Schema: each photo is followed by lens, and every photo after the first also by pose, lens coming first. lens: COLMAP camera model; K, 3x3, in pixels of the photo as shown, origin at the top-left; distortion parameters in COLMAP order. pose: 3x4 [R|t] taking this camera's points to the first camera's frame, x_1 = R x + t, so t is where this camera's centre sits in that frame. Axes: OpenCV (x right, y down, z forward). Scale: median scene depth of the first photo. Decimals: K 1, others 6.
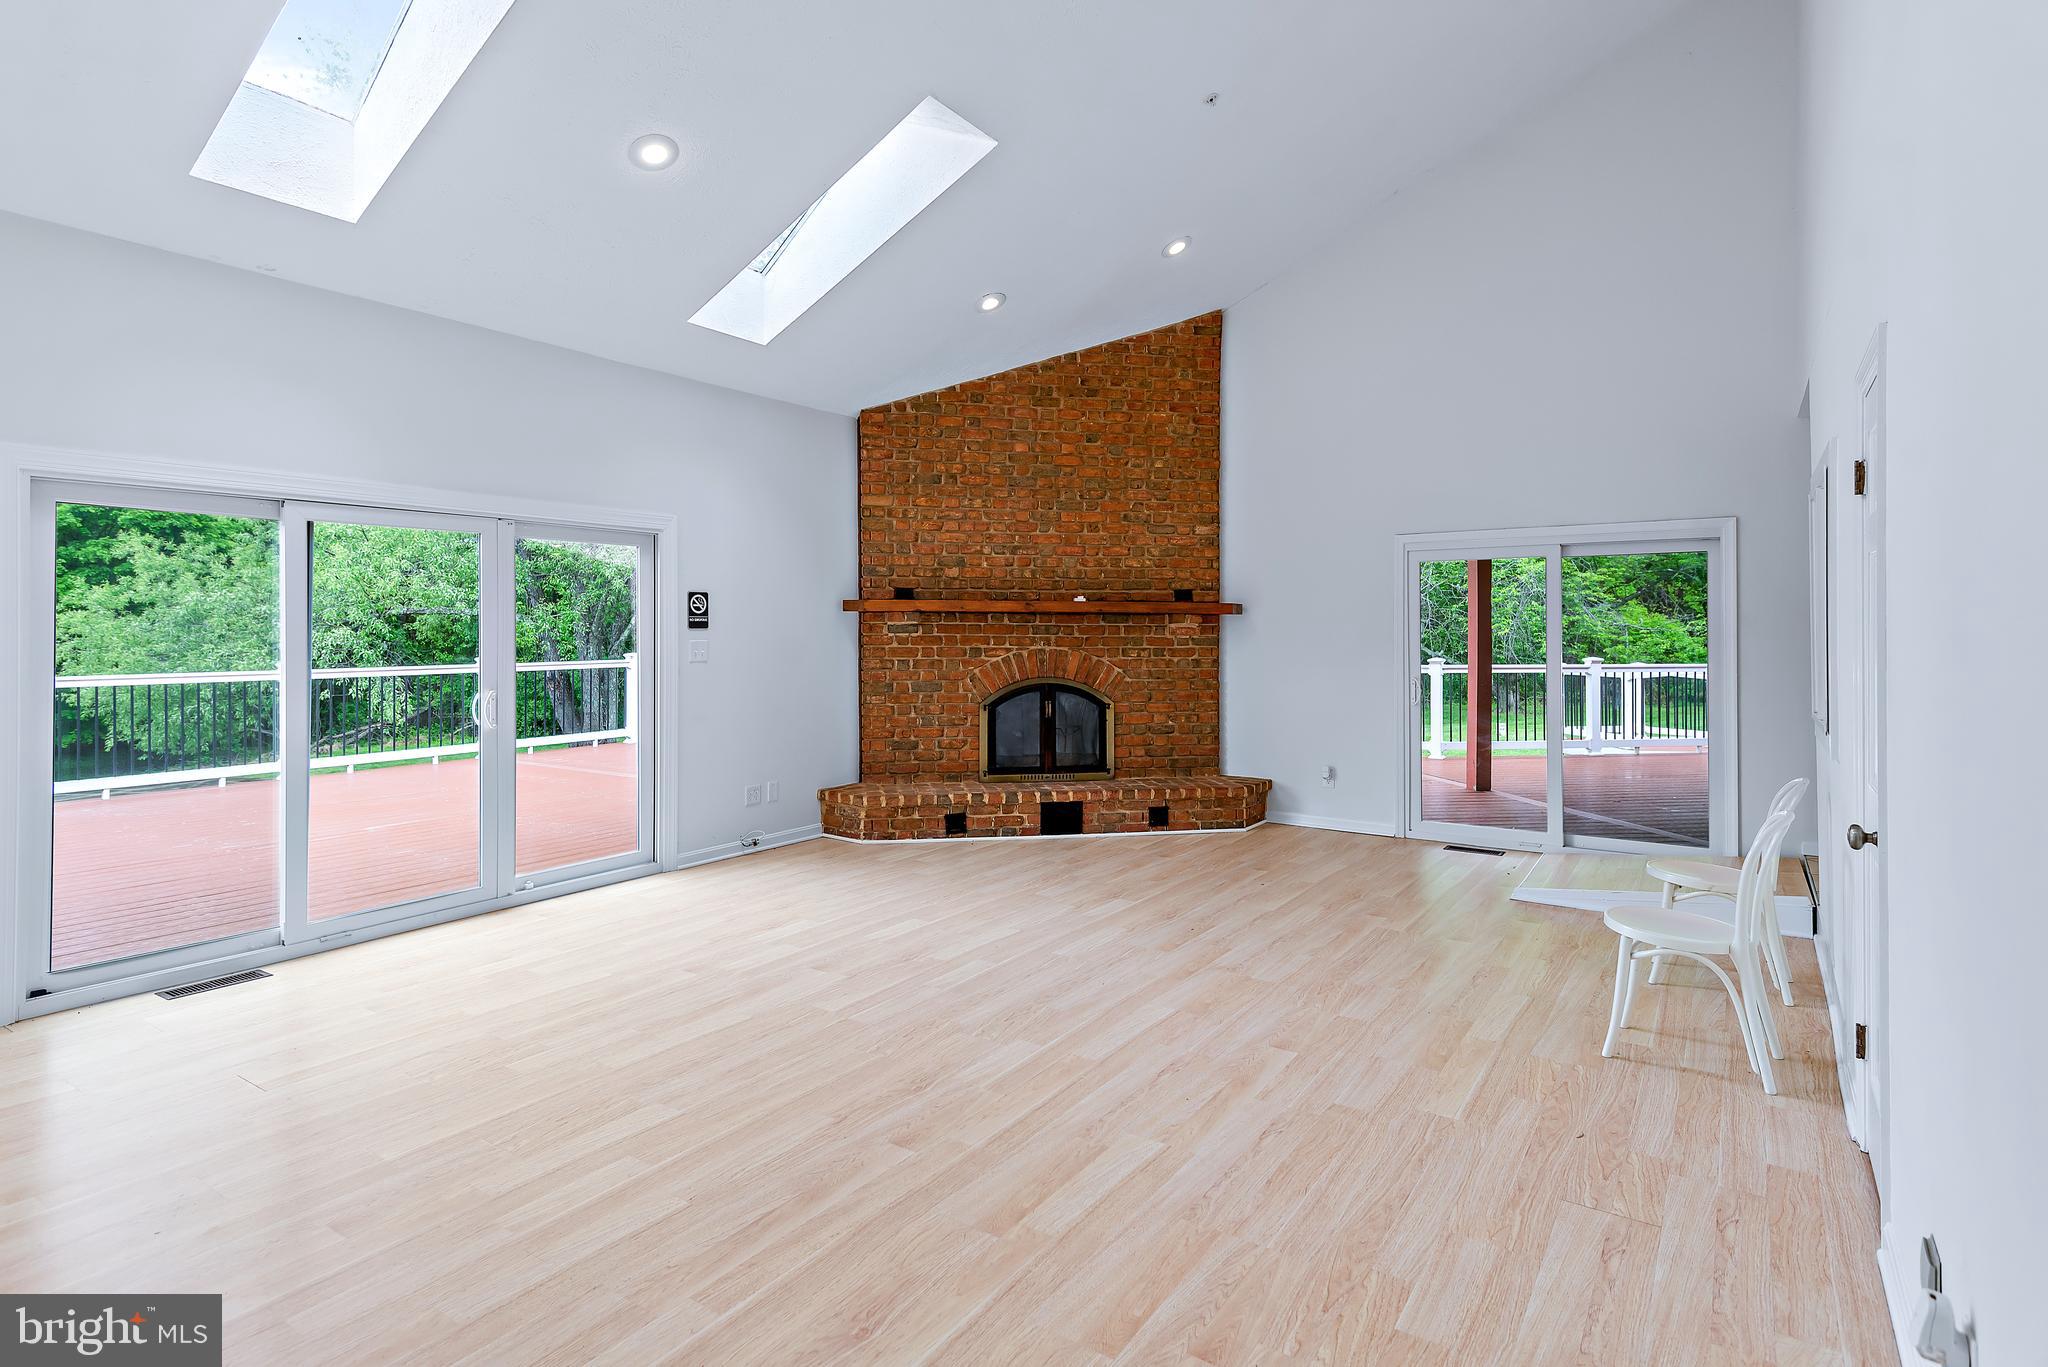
lens RADIAL K [[1059.1, 0, 1014.9], [0, 1059.1, 628.7], [0, 0, 1]] dist [0.050595, -0.020105]
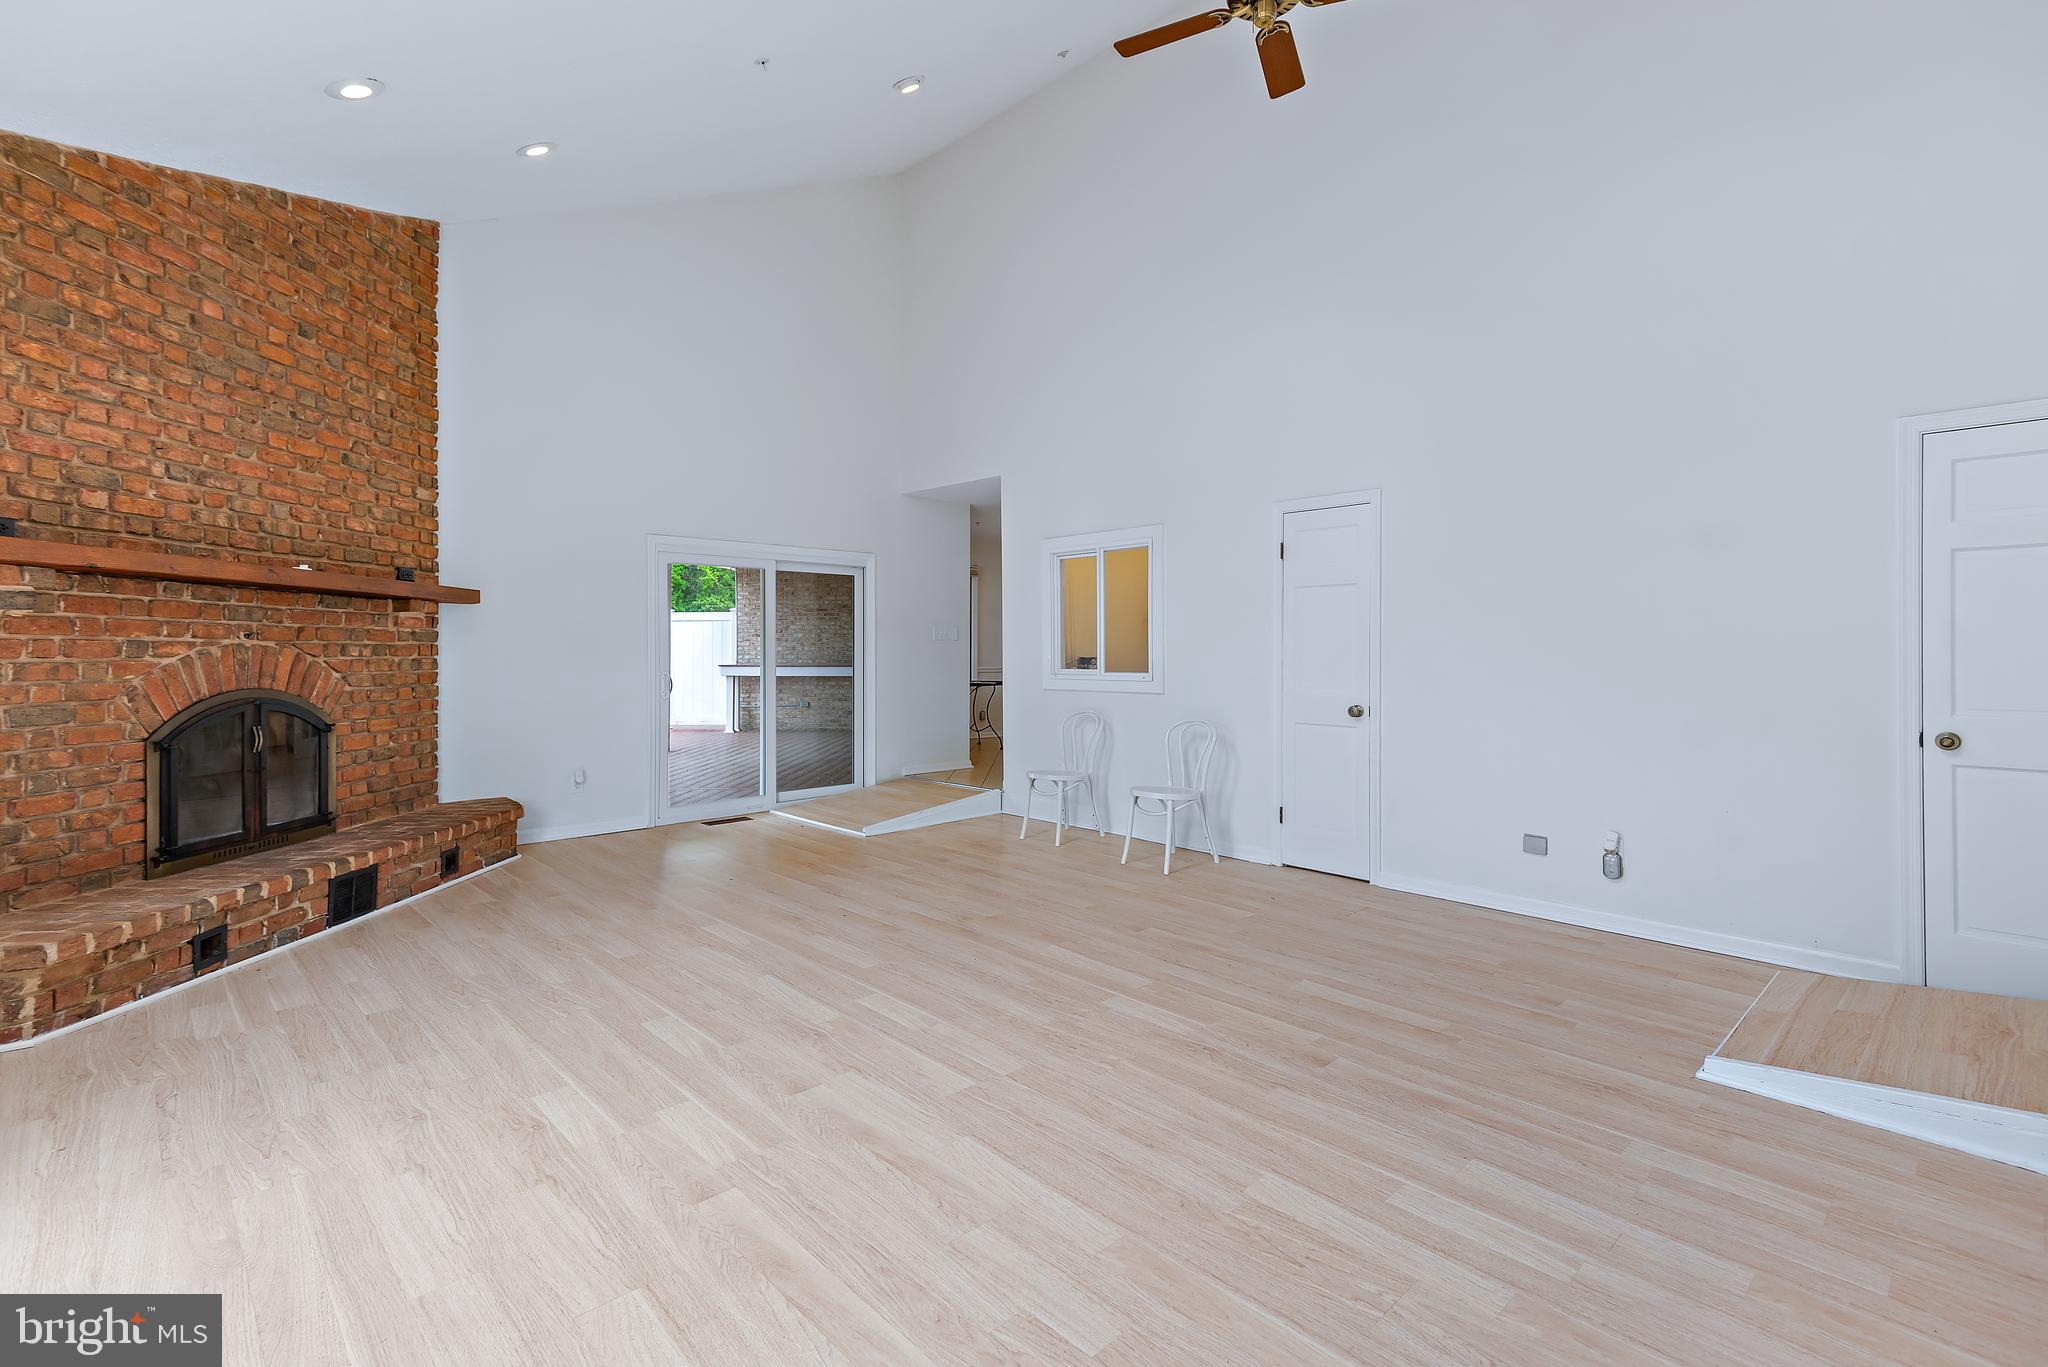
lens RADIAL K [[957.0, 0, 1019.3], [0, 957.0, 644.7], [0, 0, 1]] dist [0.052036, -0.016866]
pose [[0.196440, 0.005509, 0.980500, -0.459040], [-0.000699, 0.999985, -0.005479, 0.022894], [-0.980516, 0.000391, 0.196441, 0.444485]]
